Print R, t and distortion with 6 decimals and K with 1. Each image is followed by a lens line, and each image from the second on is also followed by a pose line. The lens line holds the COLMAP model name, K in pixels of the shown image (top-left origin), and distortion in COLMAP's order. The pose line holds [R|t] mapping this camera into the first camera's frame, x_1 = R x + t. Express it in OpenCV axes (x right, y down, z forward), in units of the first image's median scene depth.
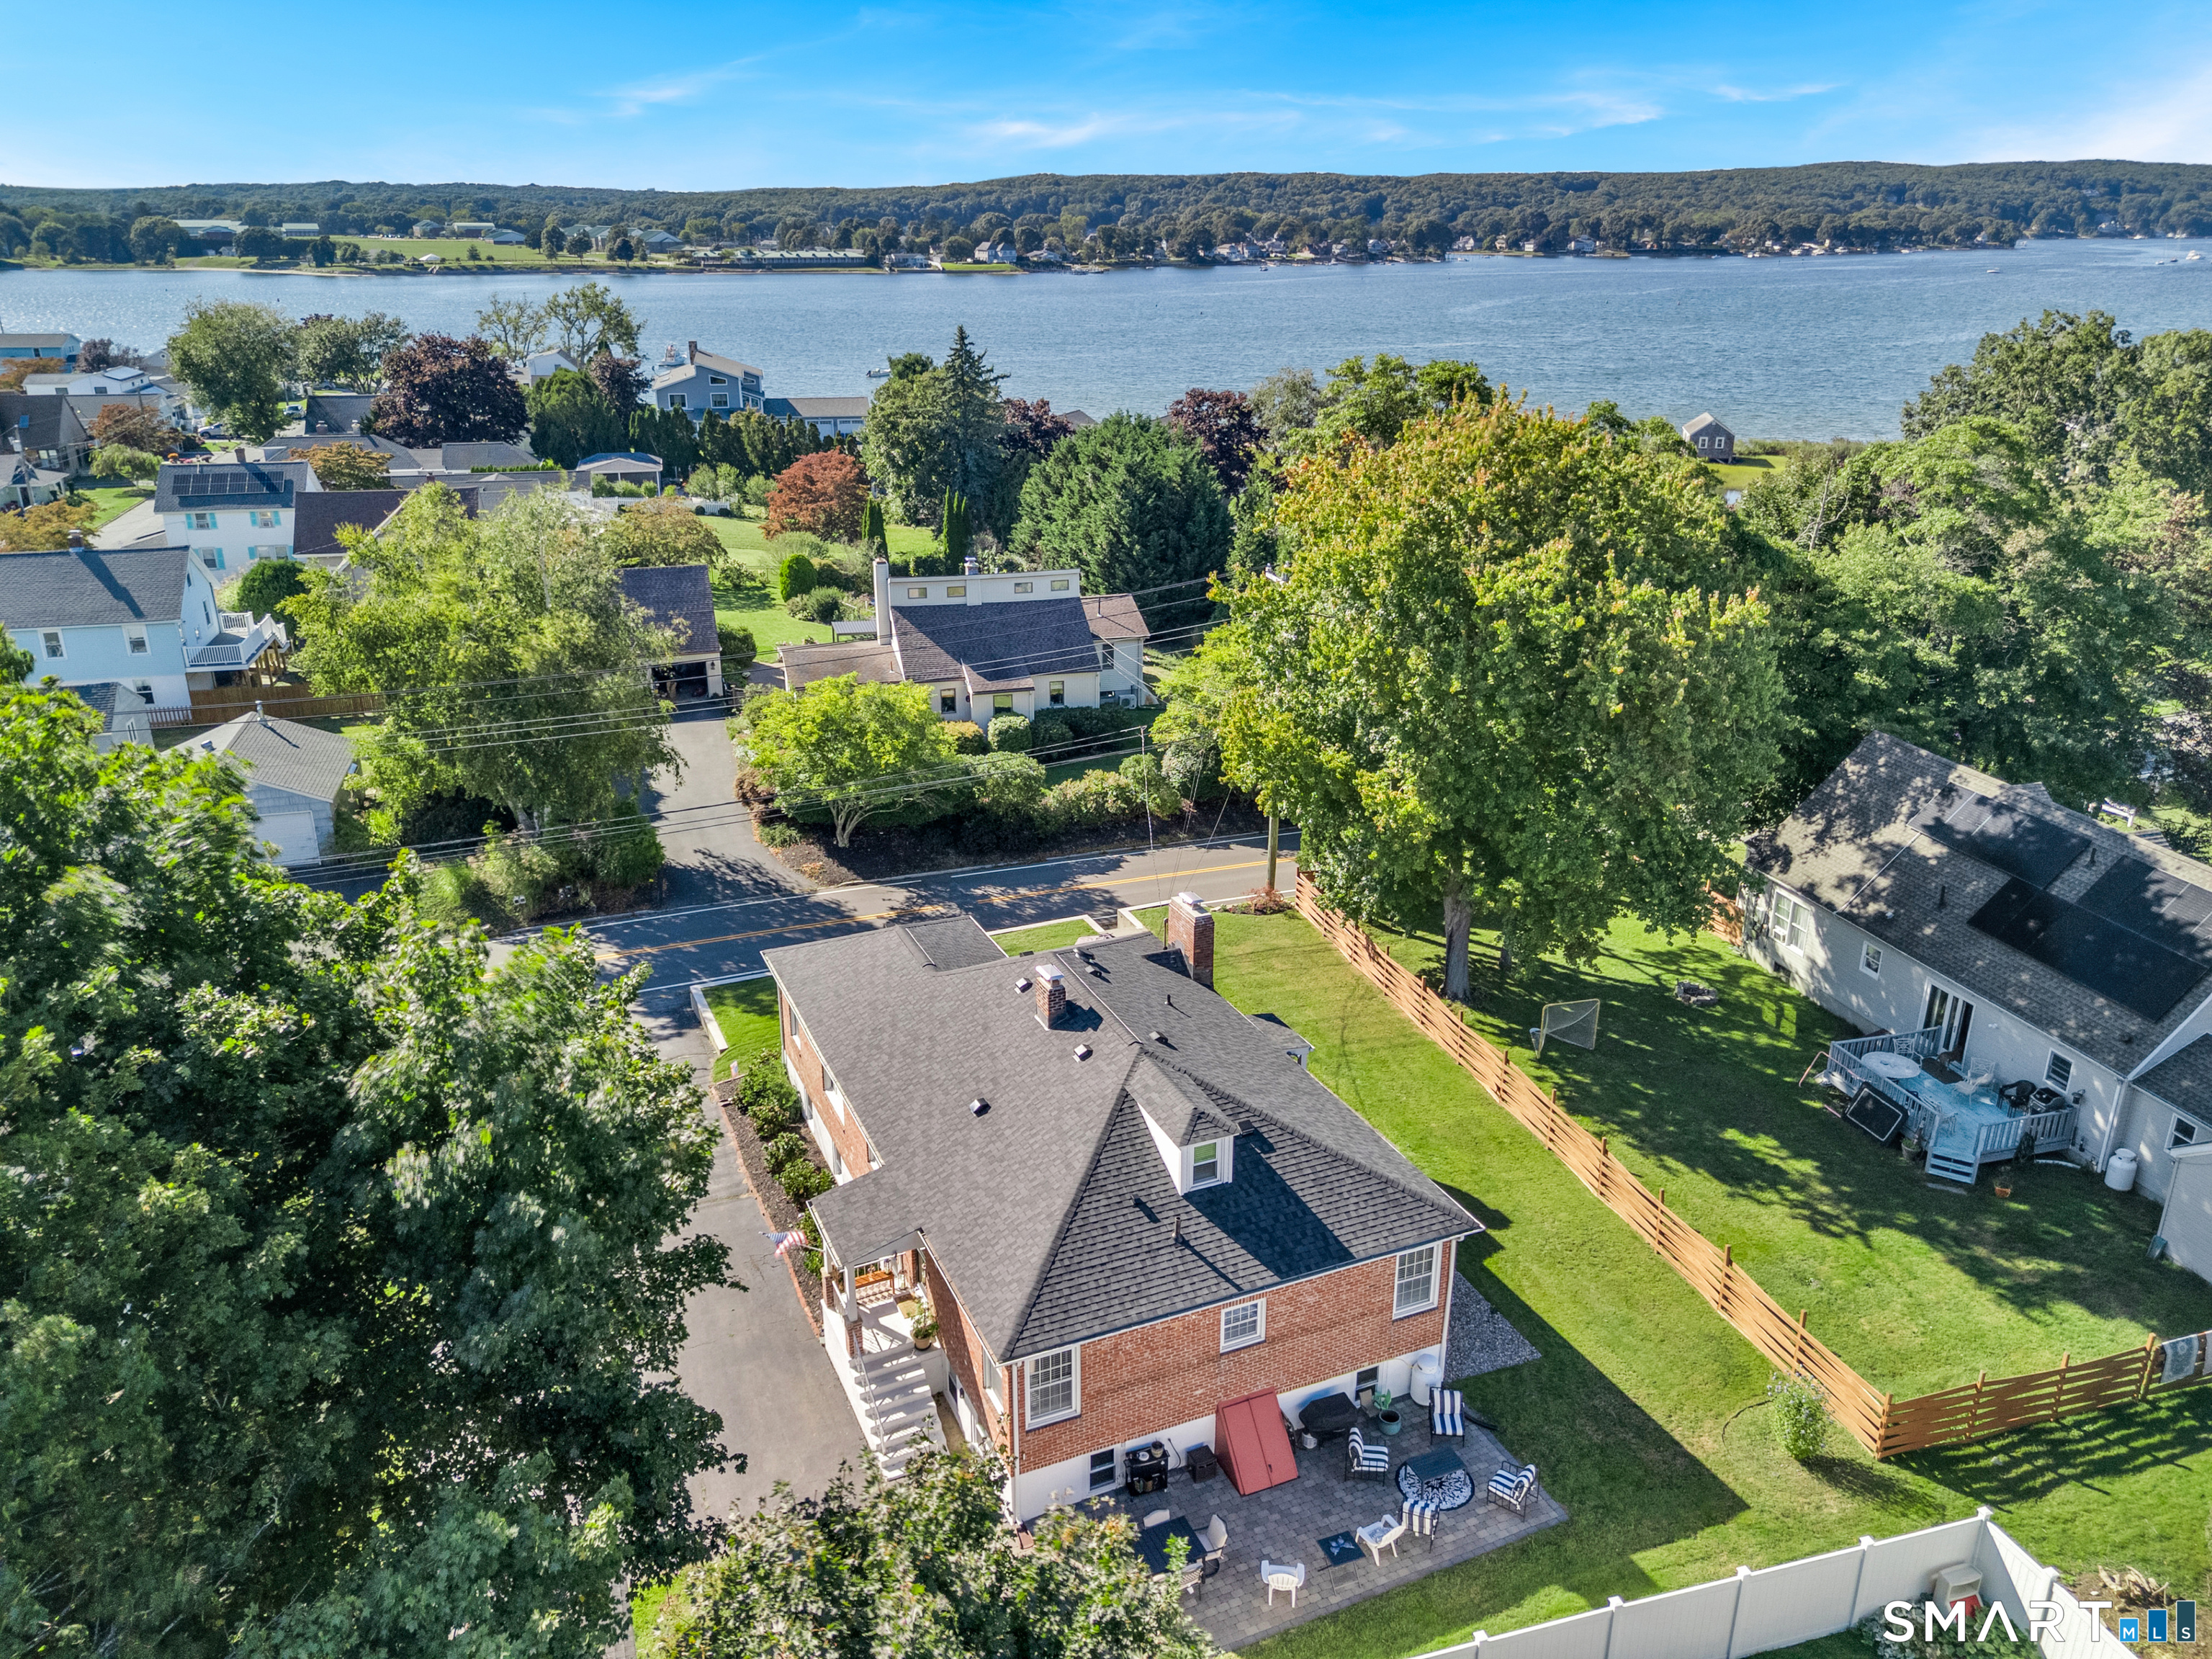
lens RADIAL K [[1637.6, 0, 1122.4], [0, 1637.6, 814.6], [0, 0, 1]] dist [0.078758, -0.072152]
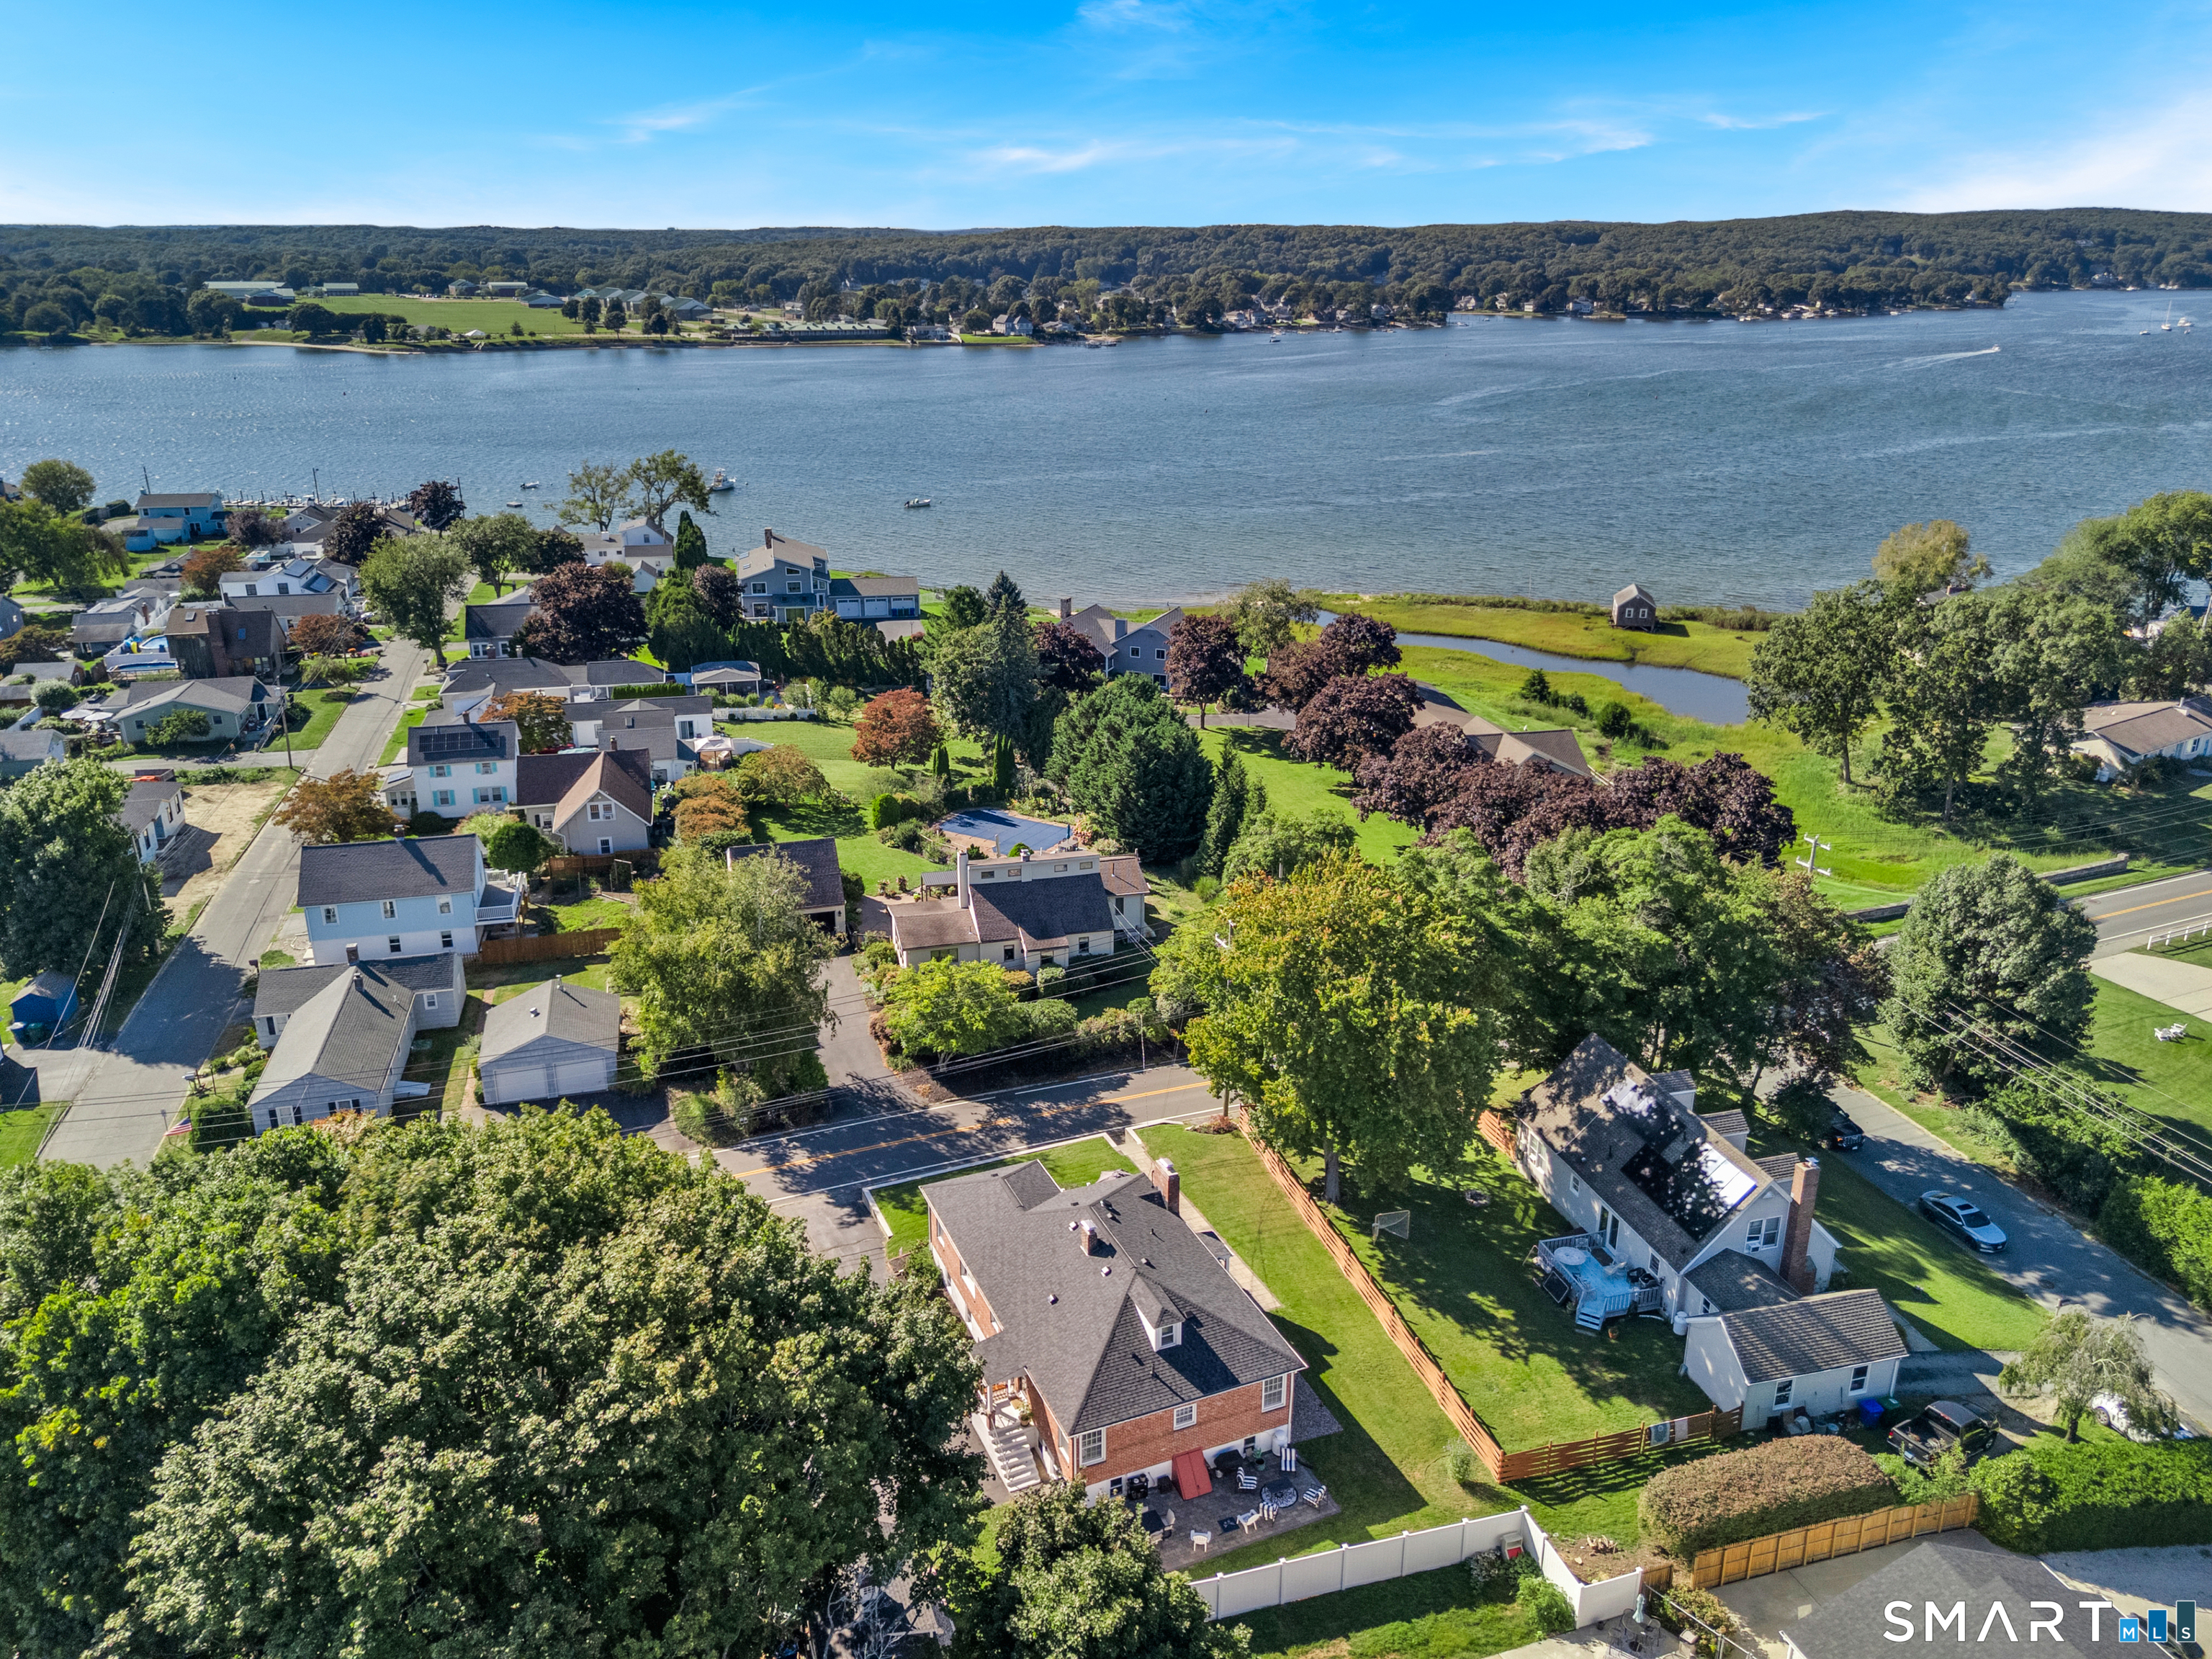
lens RADIAL K [[1637.6, 0, 1125.4], [0, 1637.6, 820.2], [0, 0, 1]] dist [0.078758, -0.072152]
pose [[0.999984, 0.003571, -0.004458, 0.002676], [-0.003623, 0.999926, -0.011599, -0.188305], [0.004416, 0.011615, 0.999923, -0.490790]]
